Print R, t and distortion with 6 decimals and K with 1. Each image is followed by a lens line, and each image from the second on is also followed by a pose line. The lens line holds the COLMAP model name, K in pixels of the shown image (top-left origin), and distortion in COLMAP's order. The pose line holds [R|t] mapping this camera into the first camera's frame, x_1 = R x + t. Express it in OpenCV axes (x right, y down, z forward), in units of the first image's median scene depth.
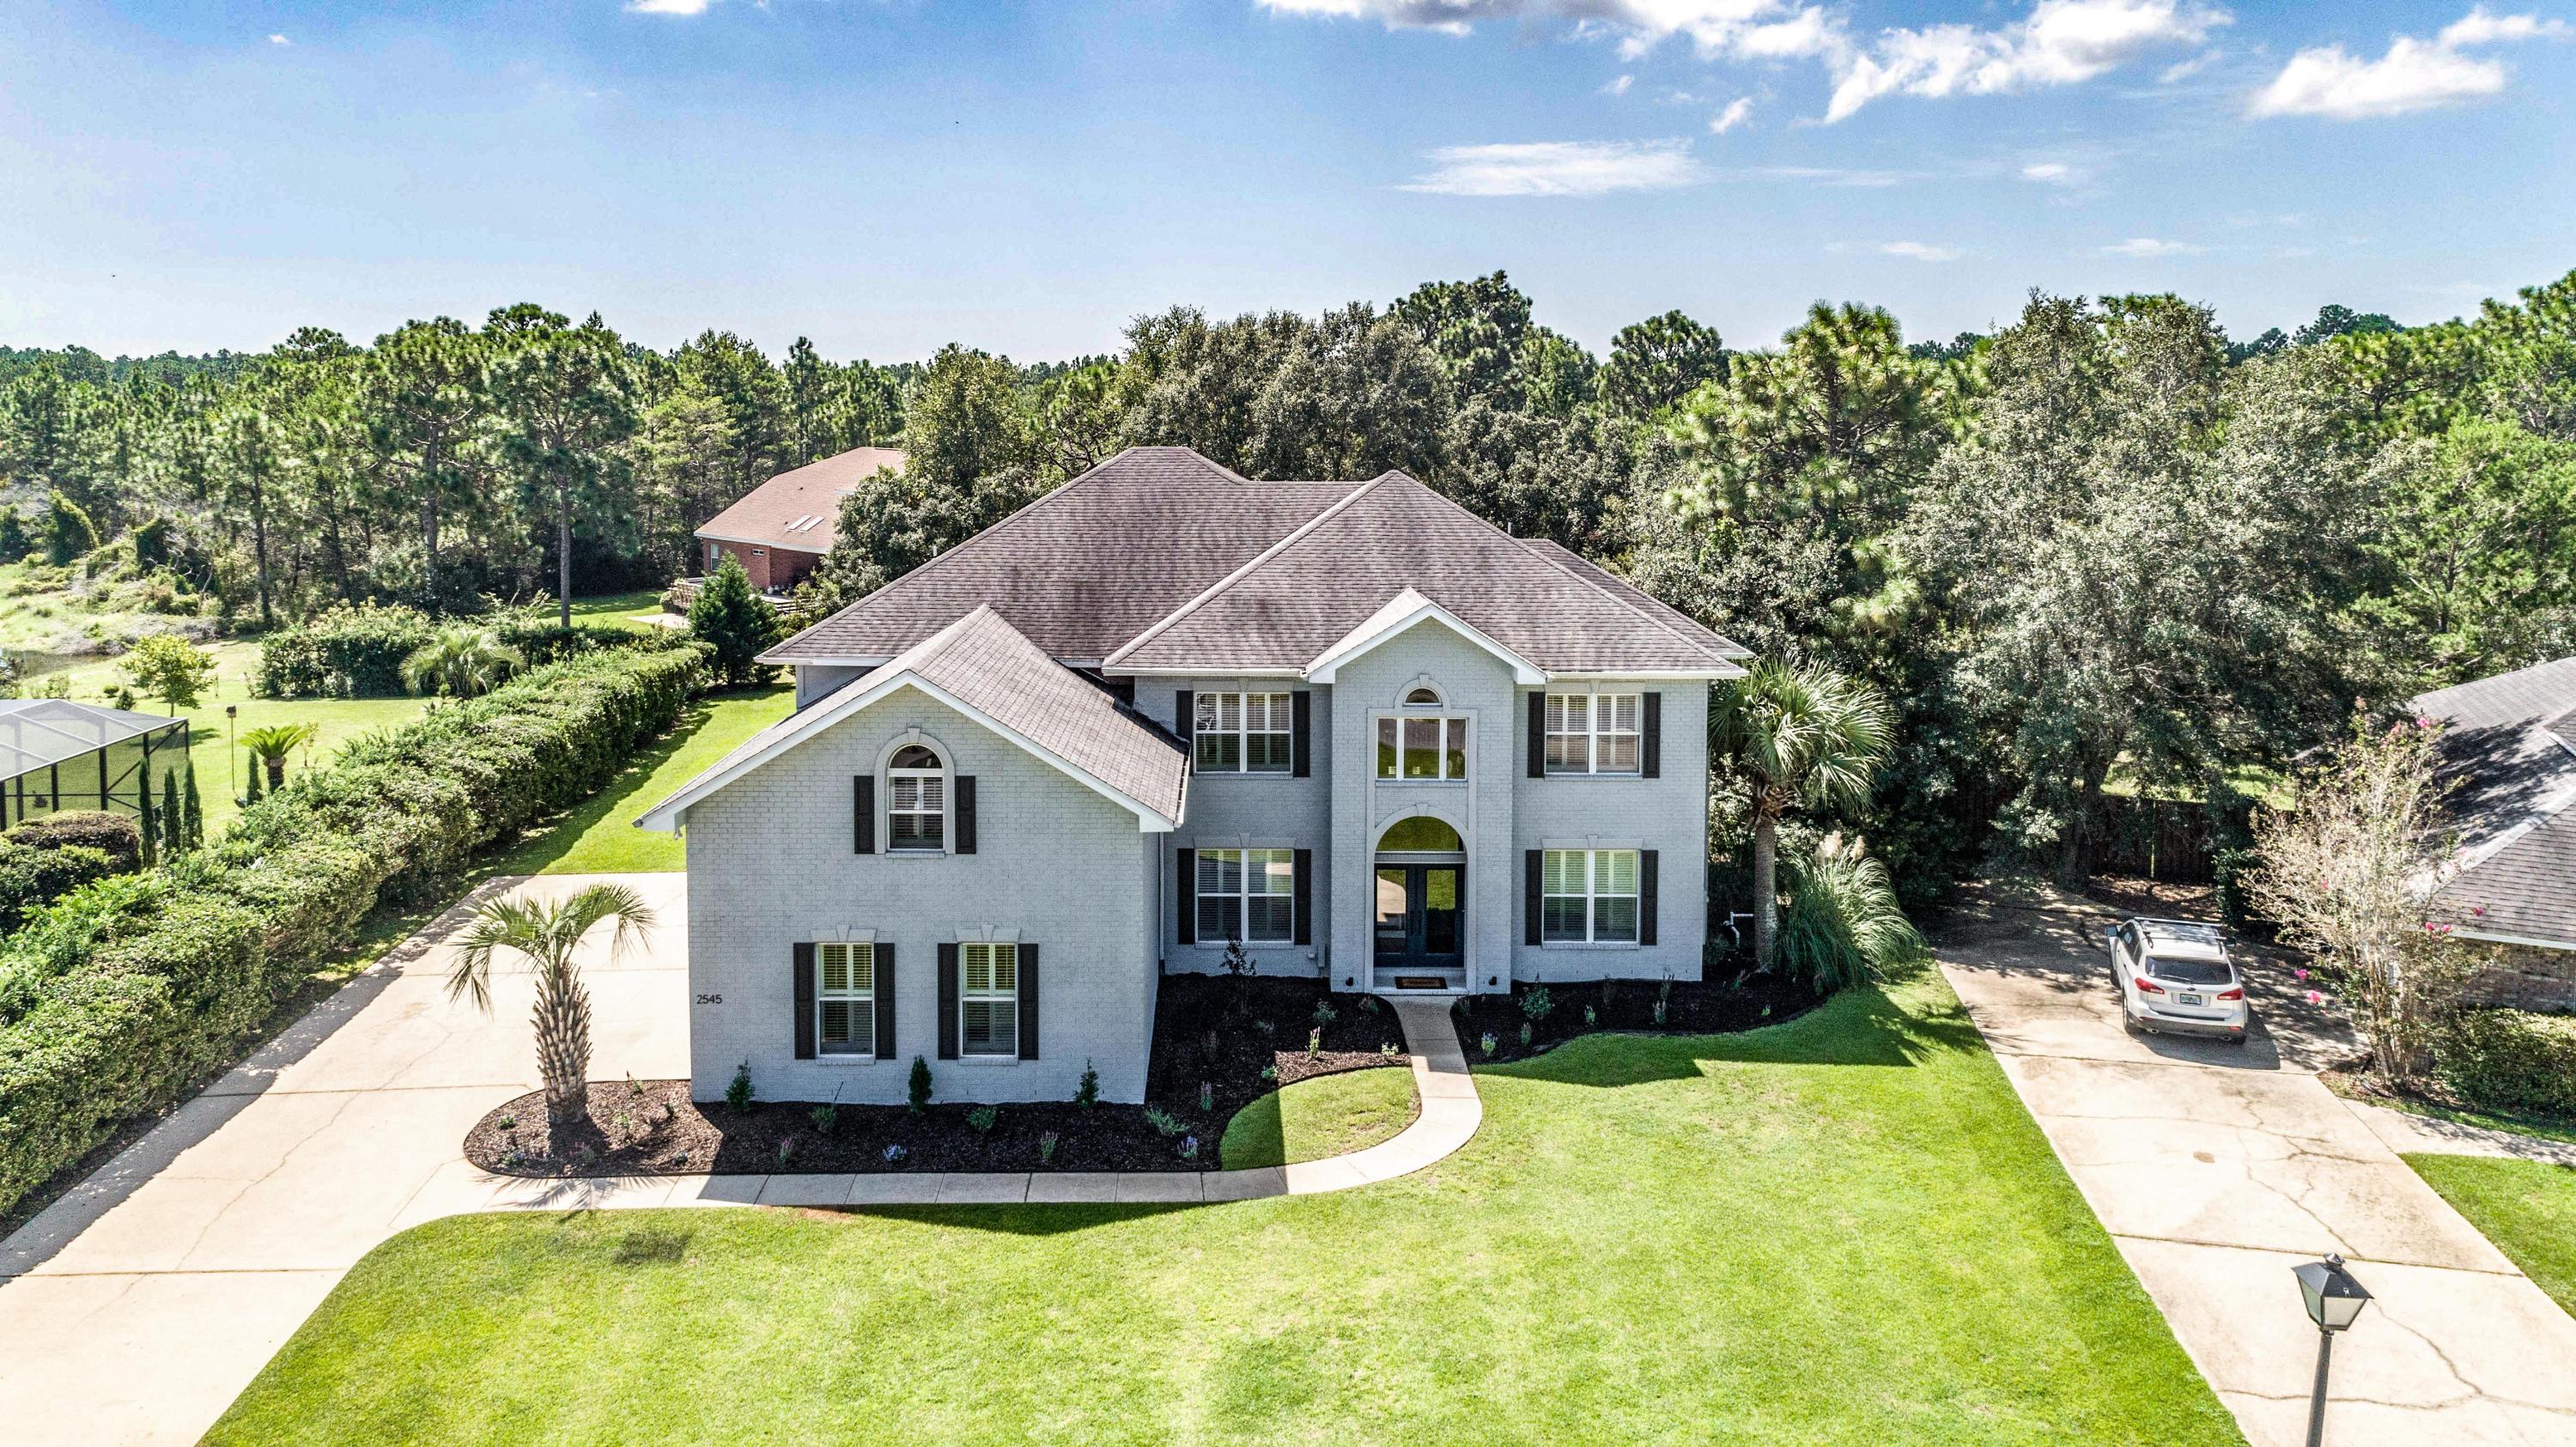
lens RADIAL K [[1783.6, 0, 1284.7], [0, 1783.6, 531.4], [0, 0, 1]] dist [0.016373, 0.003549]
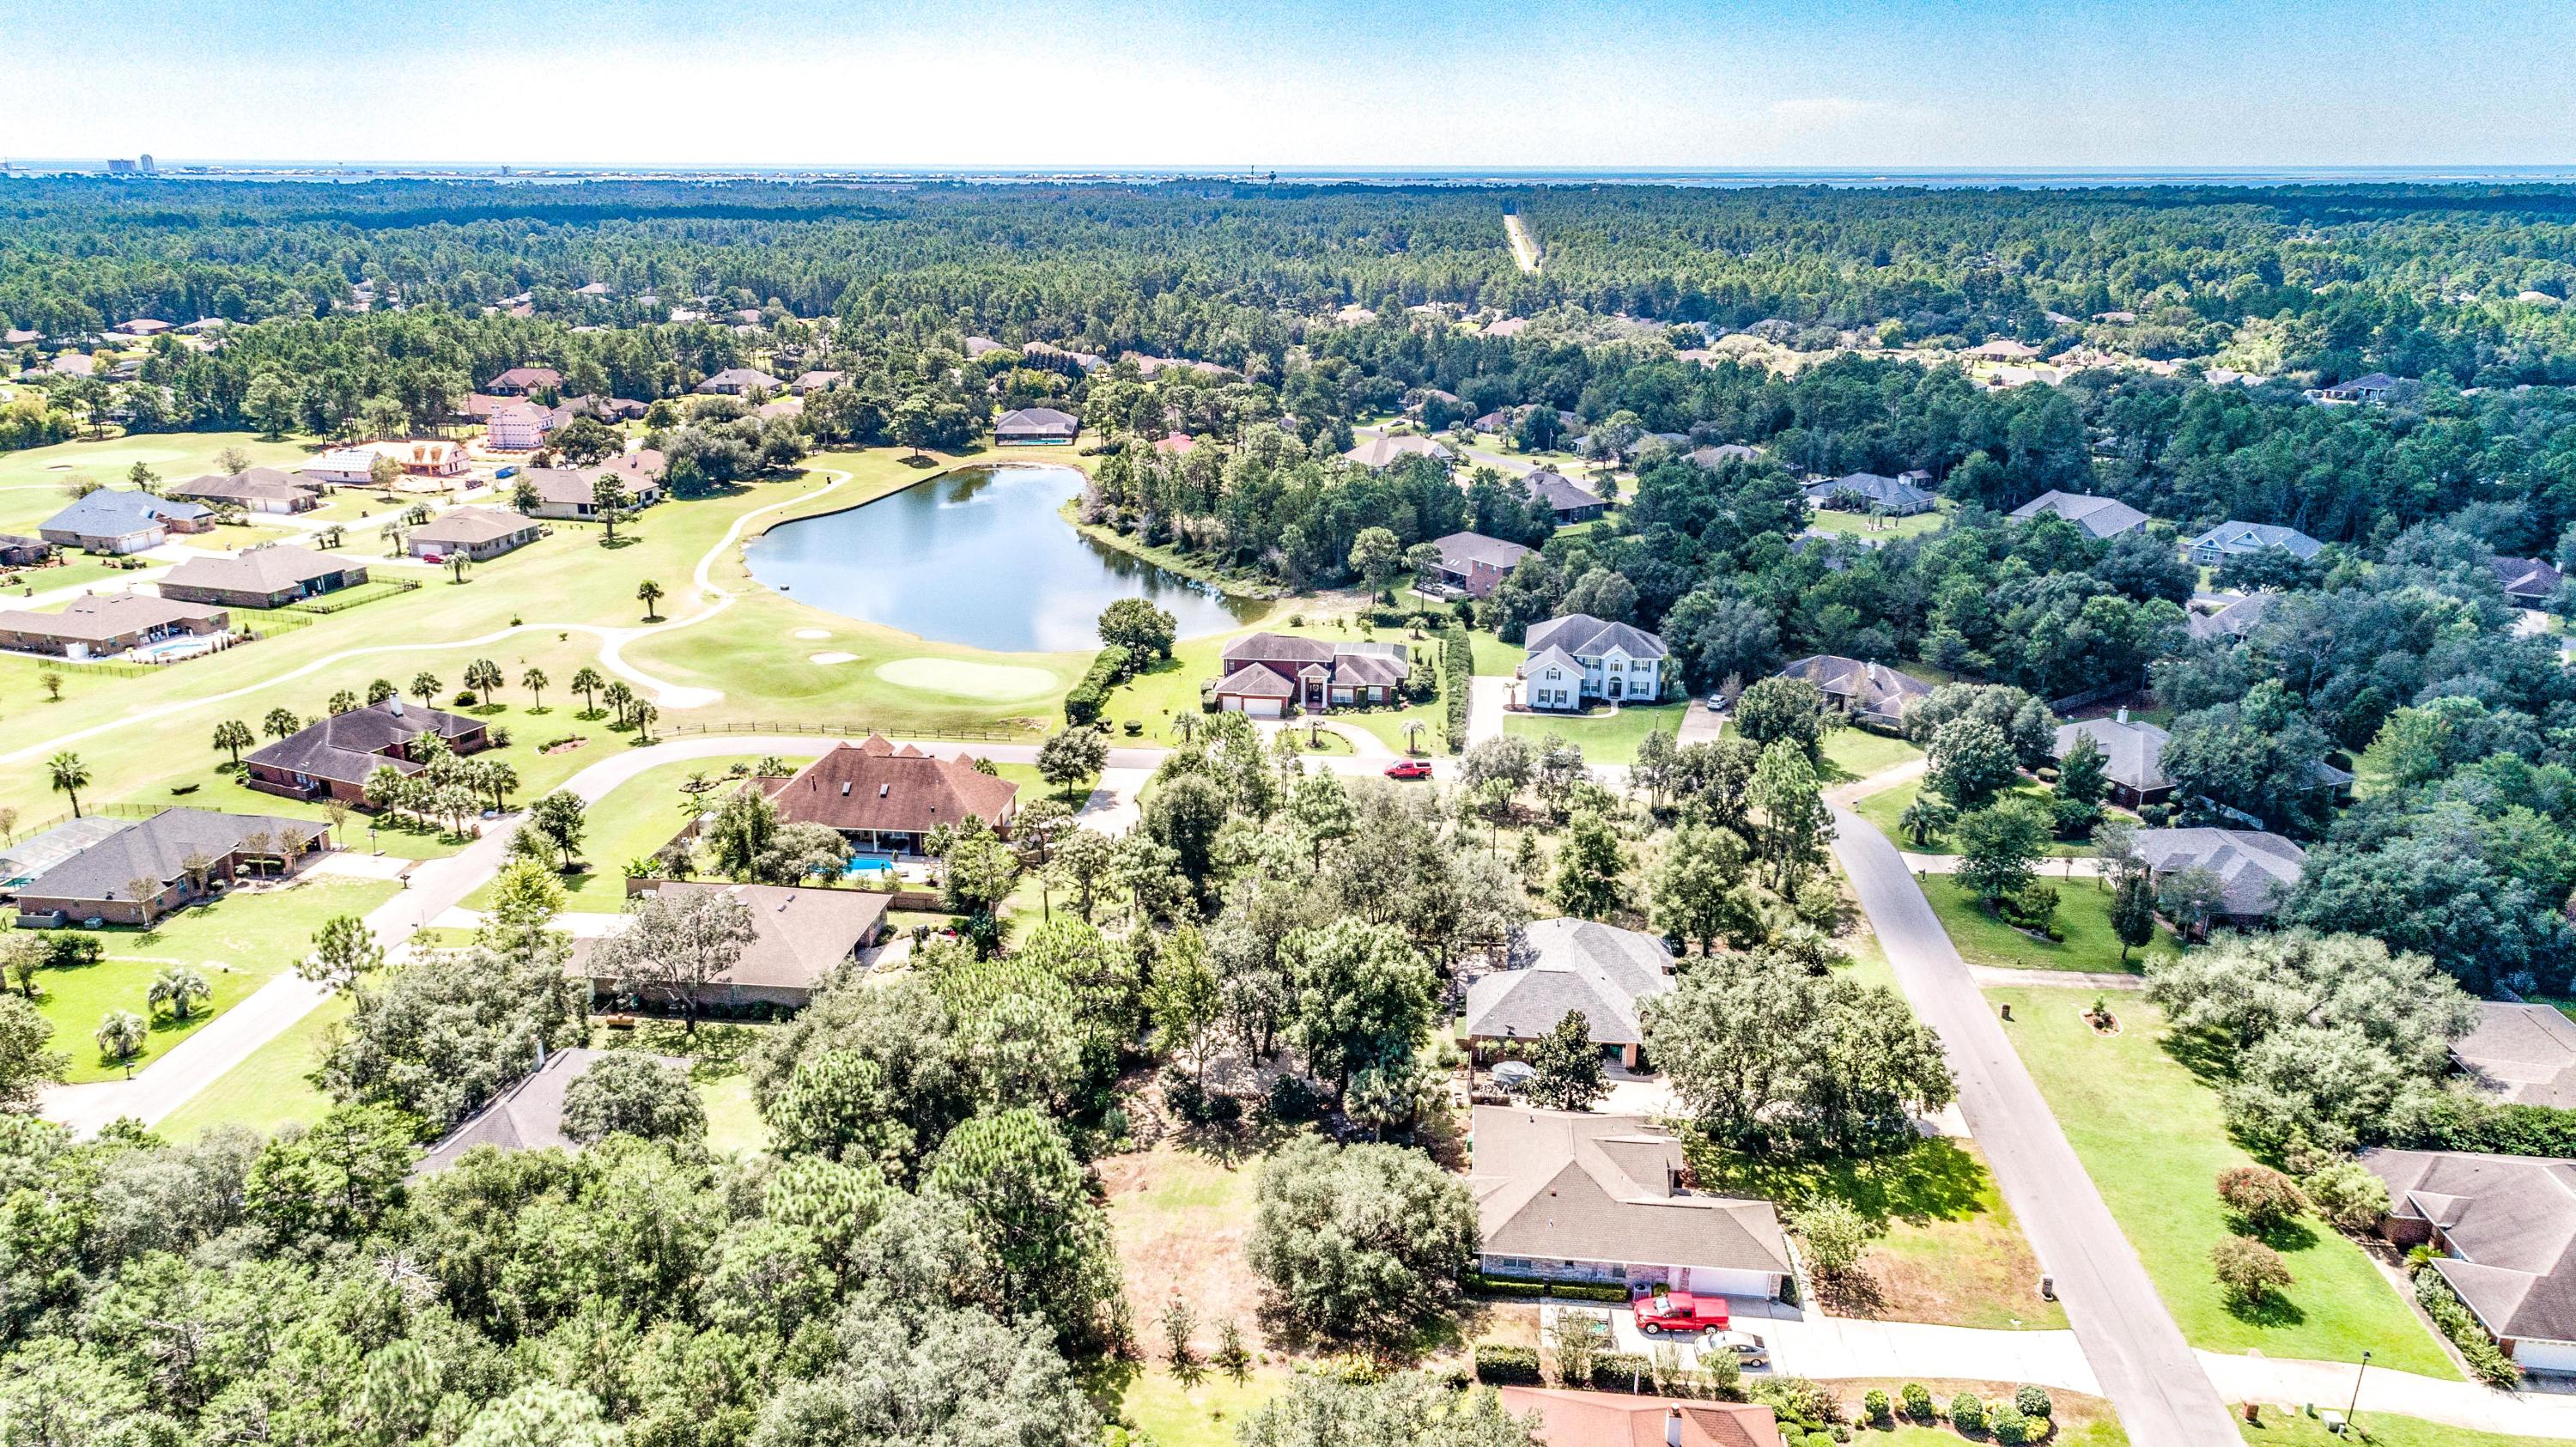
lens RADIAL K [[1847.1, 0, 1216.9], [0, 1847.1, 776.8], [0, 0, 1]] dist [0.036777, 0.001736]
pose [[0.978032, 0.059319, -0.199836, 0.017780], [-0.004086, 0.963928, 0.266134, -1.576353], [0.208415, -0.259471, 0.942994, -7.152371]]
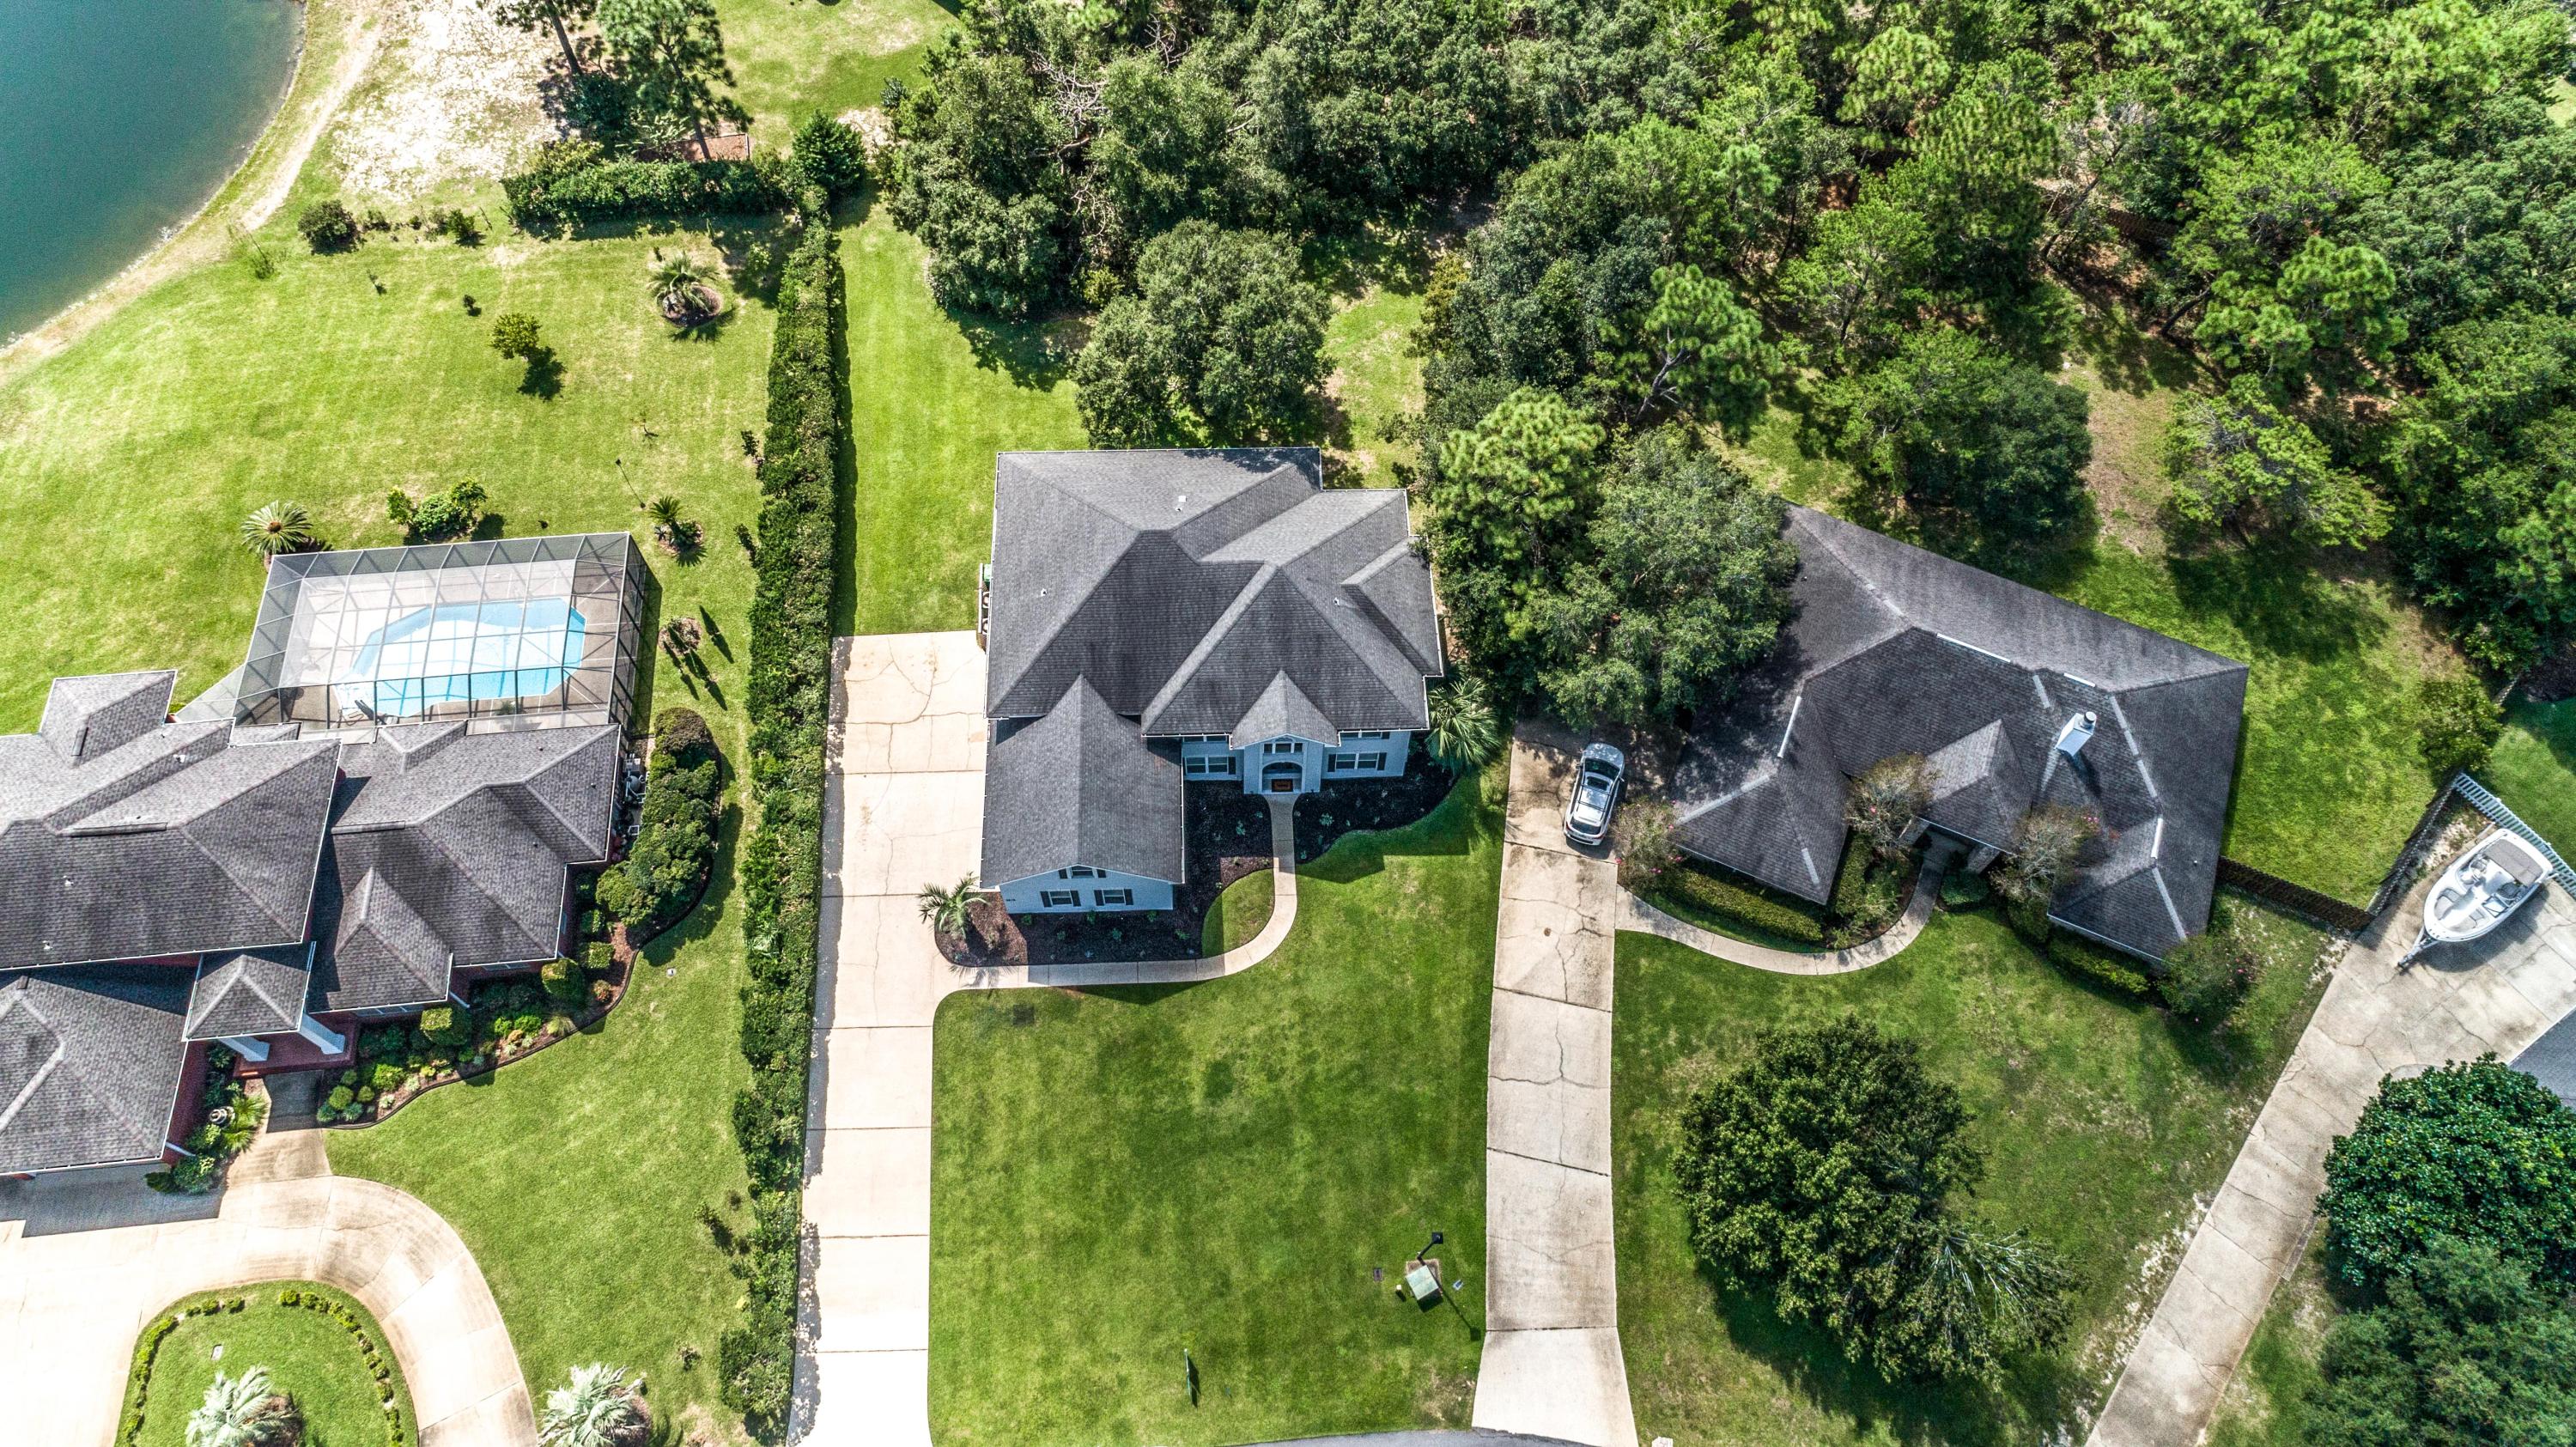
lens RADIAL K [[1862.4, 0, 1281.4], [0, 1862.4, 479.6], [0, 0, 1]] dist [0.010020, 0.001261]
pose [[0.999824, -0.005367, 0.017980, 0.035836], [-0.011182, 0.599025, 0.800652, -2.129911], [-0.015068, -0.800712, 0.598860, -0.165338]]
